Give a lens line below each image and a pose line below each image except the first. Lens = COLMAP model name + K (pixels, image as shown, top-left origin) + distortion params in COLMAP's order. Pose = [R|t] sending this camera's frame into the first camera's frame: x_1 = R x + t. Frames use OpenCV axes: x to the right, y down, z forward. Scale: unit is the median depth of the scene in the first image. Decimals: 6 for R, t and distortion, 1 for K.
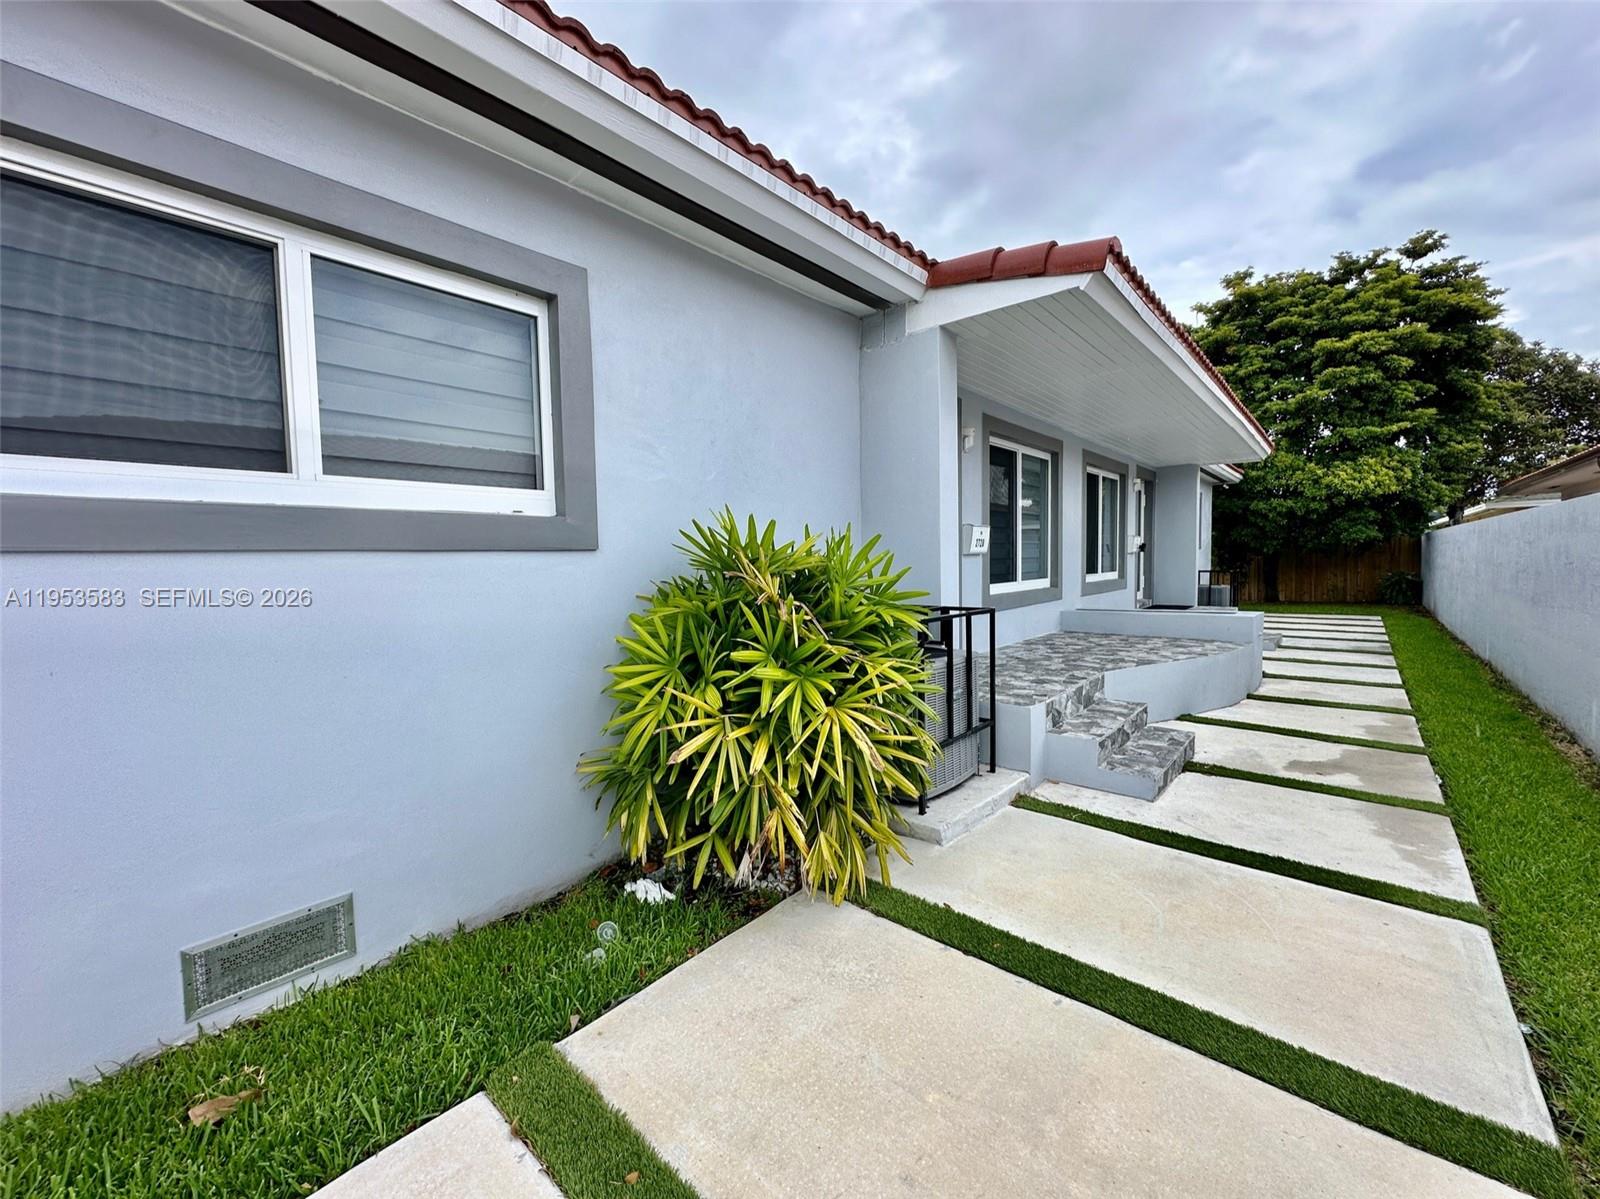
lens RADIAL K [[637.2, 0, 800.0], [0, 637.2, 599.5], [0, 0, 1]] dist [0.000210, -0.000303]
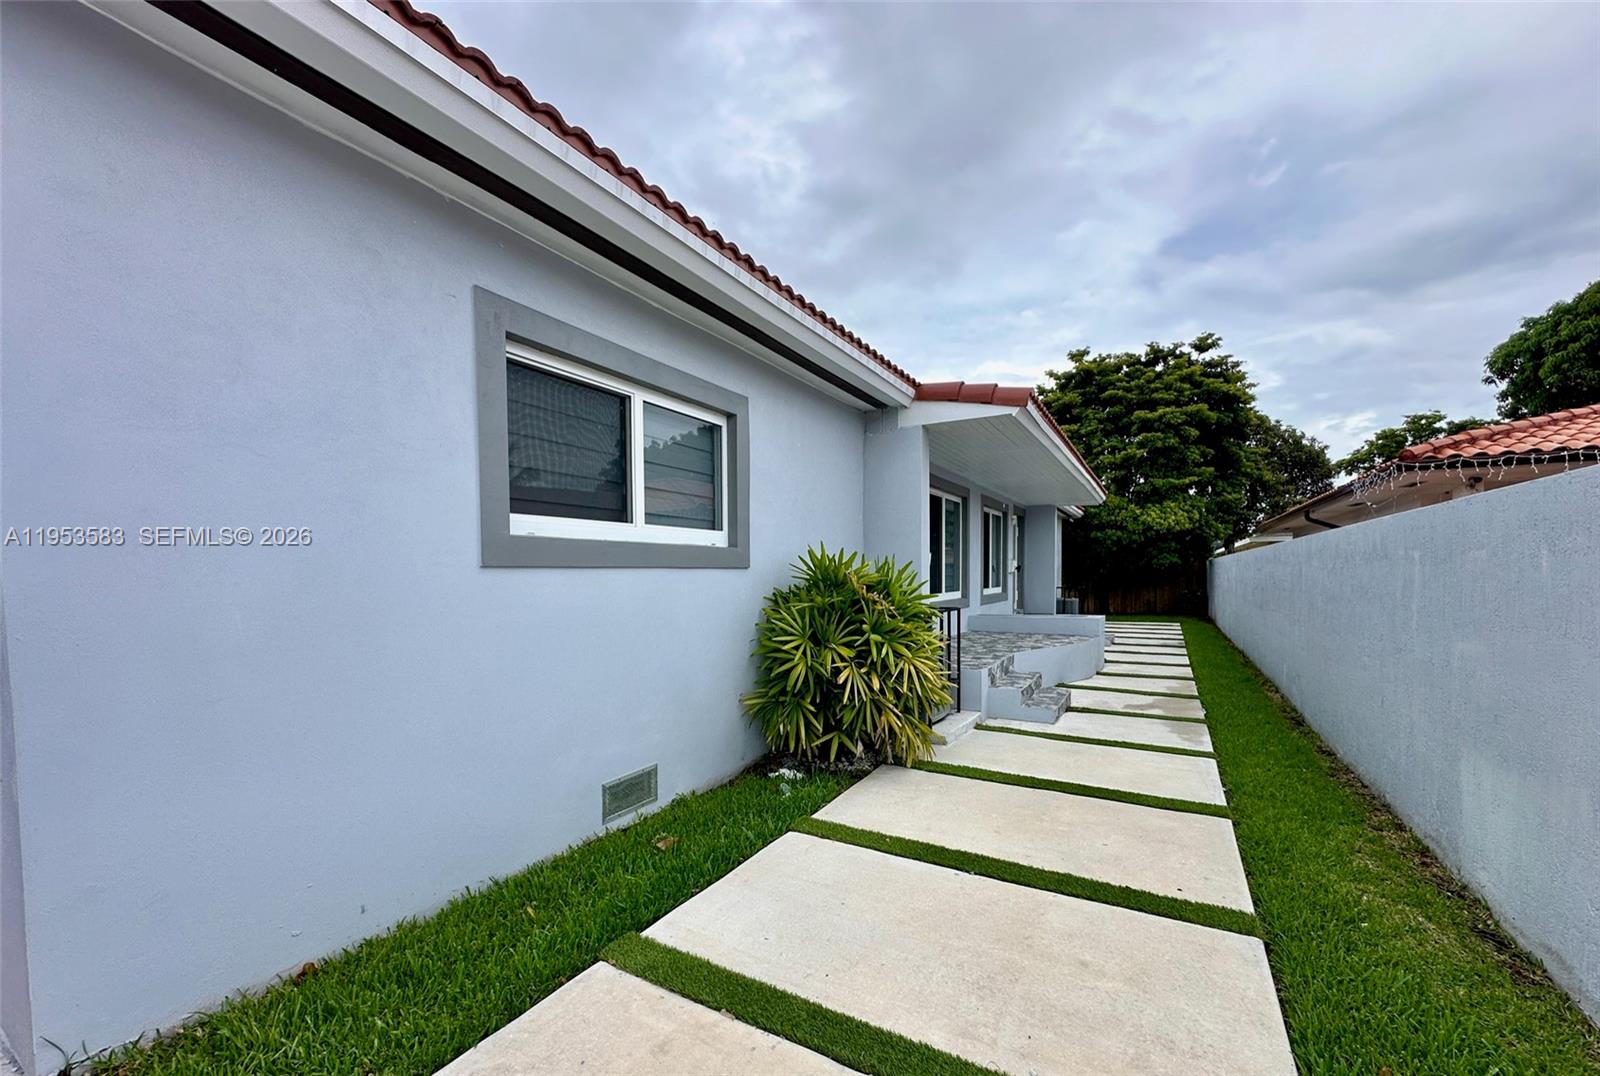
lens RADIAL K [[636.4, 0, 800.5], [0, 636.4, 601.5], [0, 0, 1]] dist [0.013936, 0.000068]
pose [[0.980238, 0.004362, 0.197773, -0.203426], [-0.000367, 0.999795, -0.020234, 0.015863], [-0.197821, 0.019761, 0.980039, -0.242776]]
